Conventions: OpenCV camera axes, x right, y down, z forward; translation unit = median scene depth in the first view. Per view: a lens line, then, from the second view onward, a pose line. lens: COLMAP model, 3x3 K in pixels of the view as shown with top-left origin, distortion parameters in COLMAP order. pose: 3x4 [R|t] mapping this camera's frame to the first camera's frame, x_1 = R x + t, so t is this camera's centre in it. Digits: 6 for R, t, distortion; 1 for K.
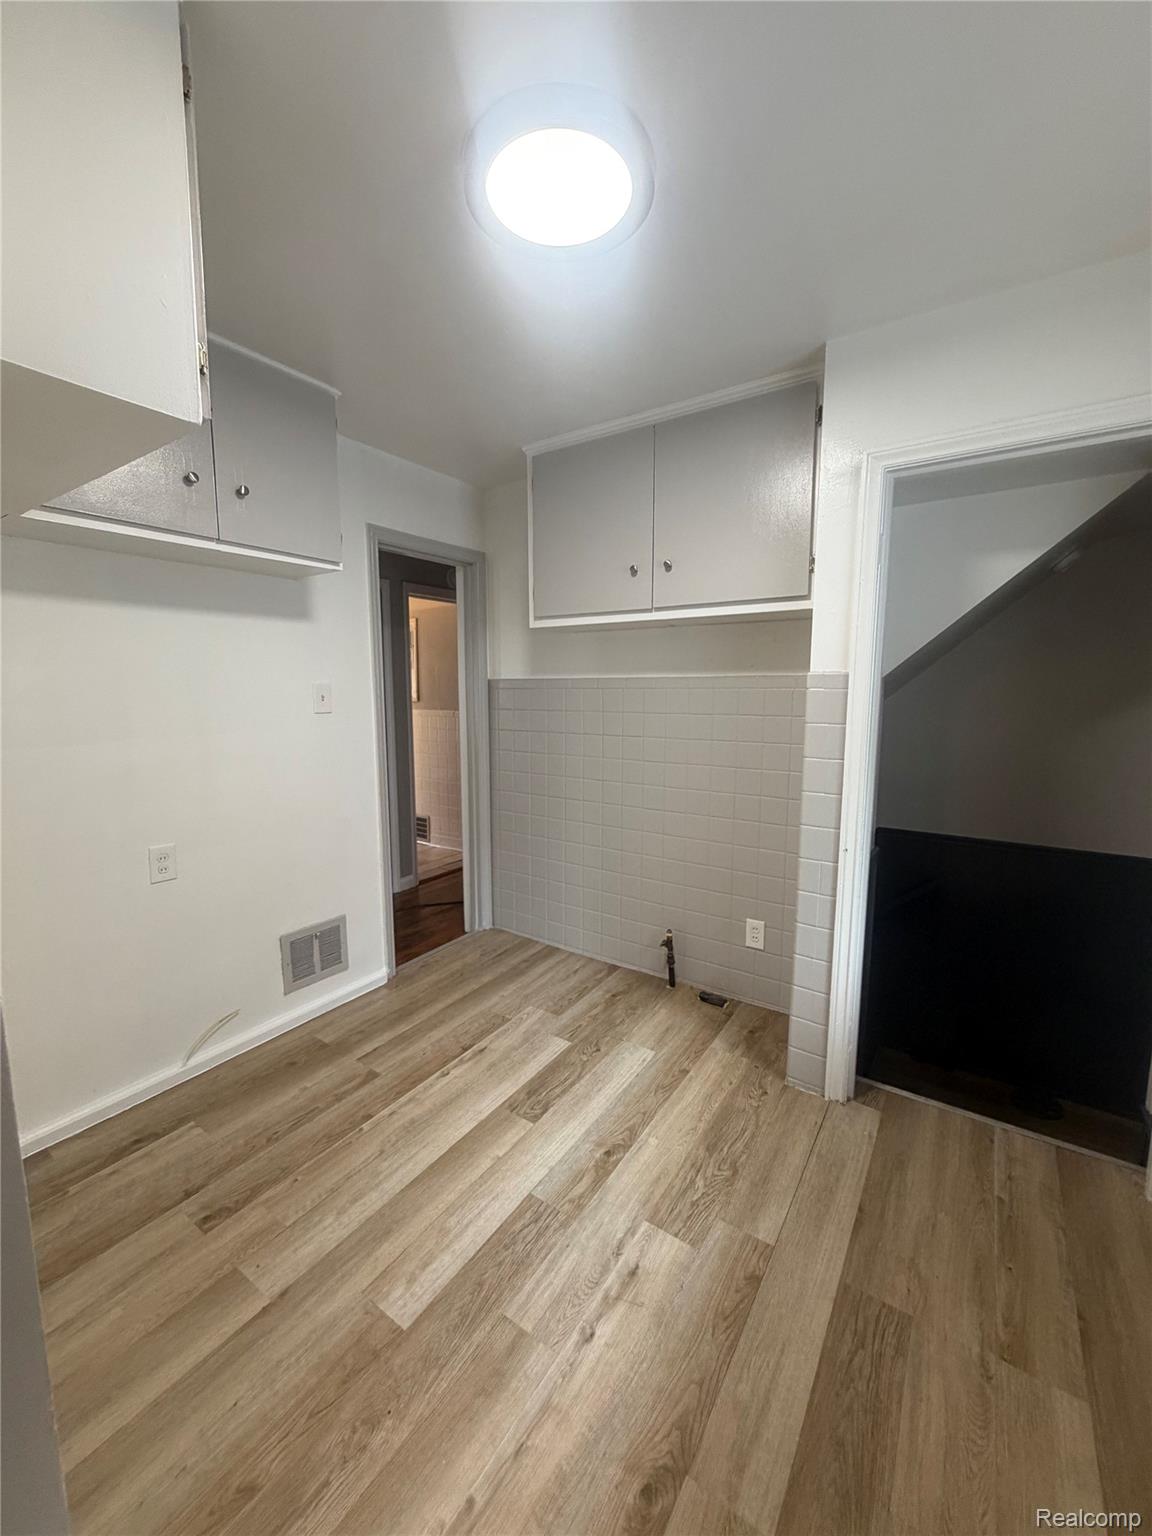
lens RADIAL K [[607.4, 0, 576.5], [0, 607.4, 767.7], [0, 0, 1]] dist [-0.003796, 0.000748]
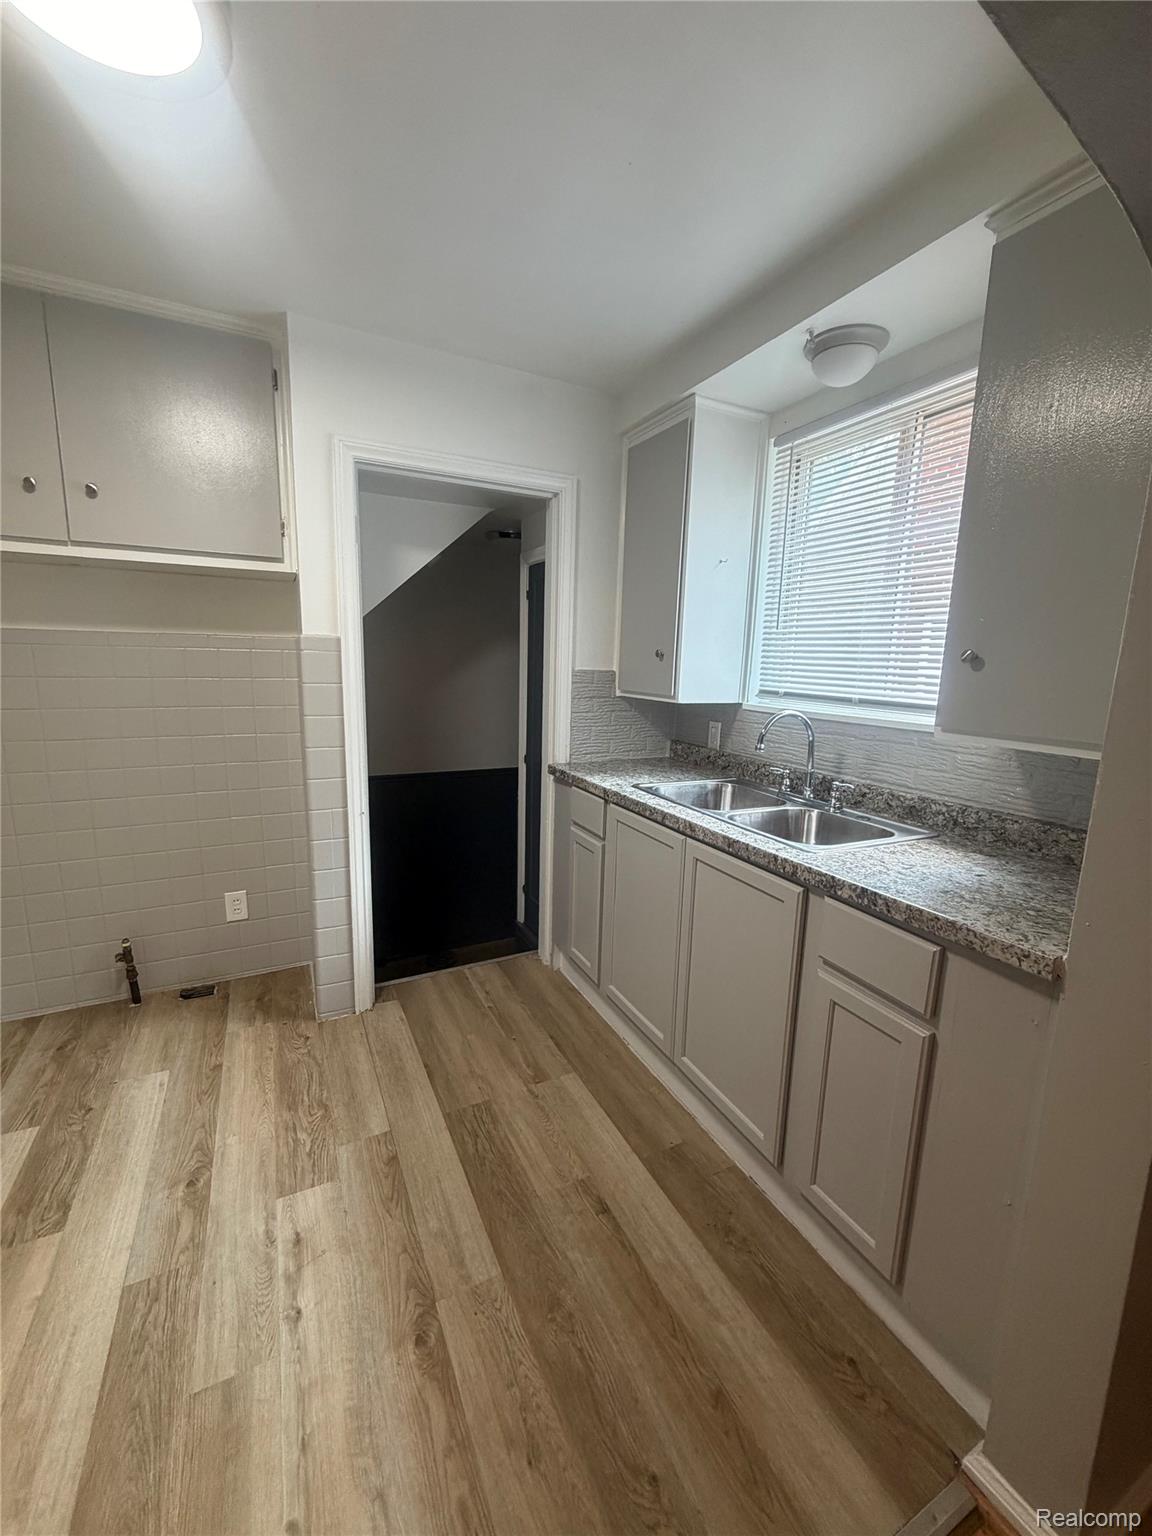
lens RADIAL K [[607.4, 0, 572.8], [0, 607.4, 765.3], [0, 0, 1]] dist [-0.003796, 0.000748]
pose [[0.491591, -0.139683, 0.859550, -0.363196], [0.090600, 0.989899, 0.109050, -0.004910], [-0.866100, 0.024267, 0.499281, 0.079815]]
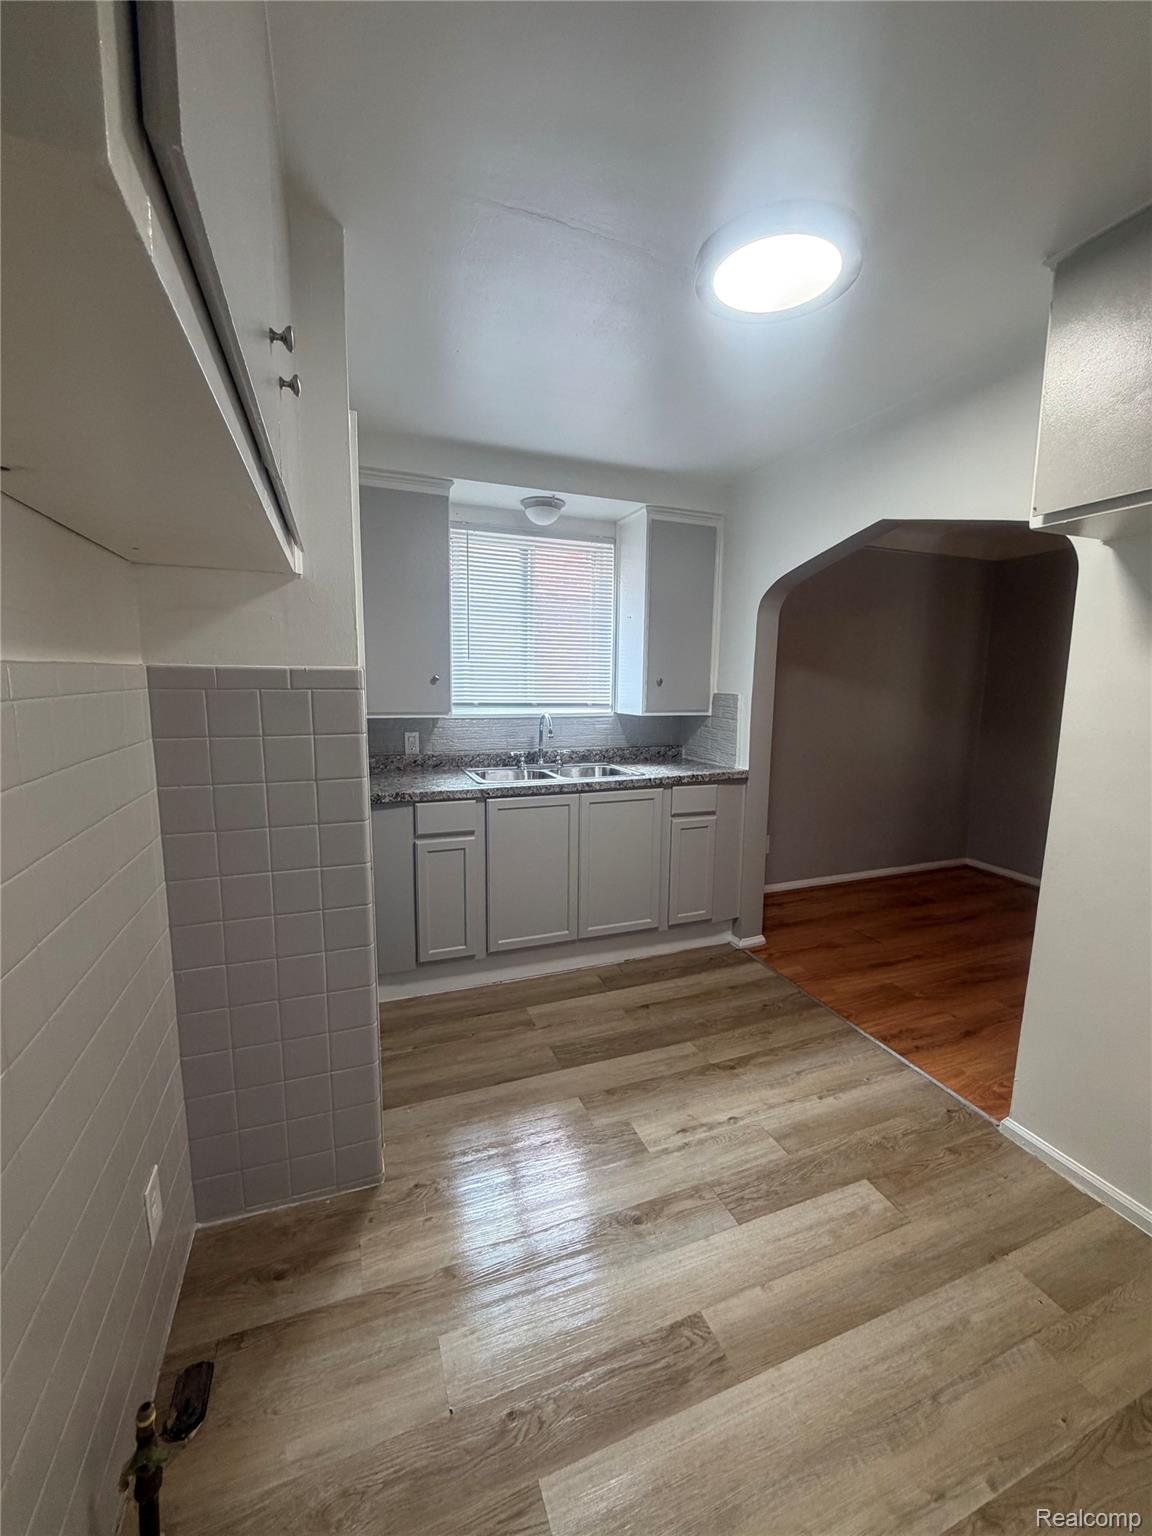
lens RADIAL K [[607.4, 0, 575.0], [0, 607.4, 760.9], [0, 0, 1]] dist [-0.003796, 0.000748]
pose [[-0.819870, -0.087887, 0.565764, -0.331248], [0.063451, 0.968115, 0.242337, -0.241870], [-0.569023, 0.234583, -0.788152, 1.682866]]
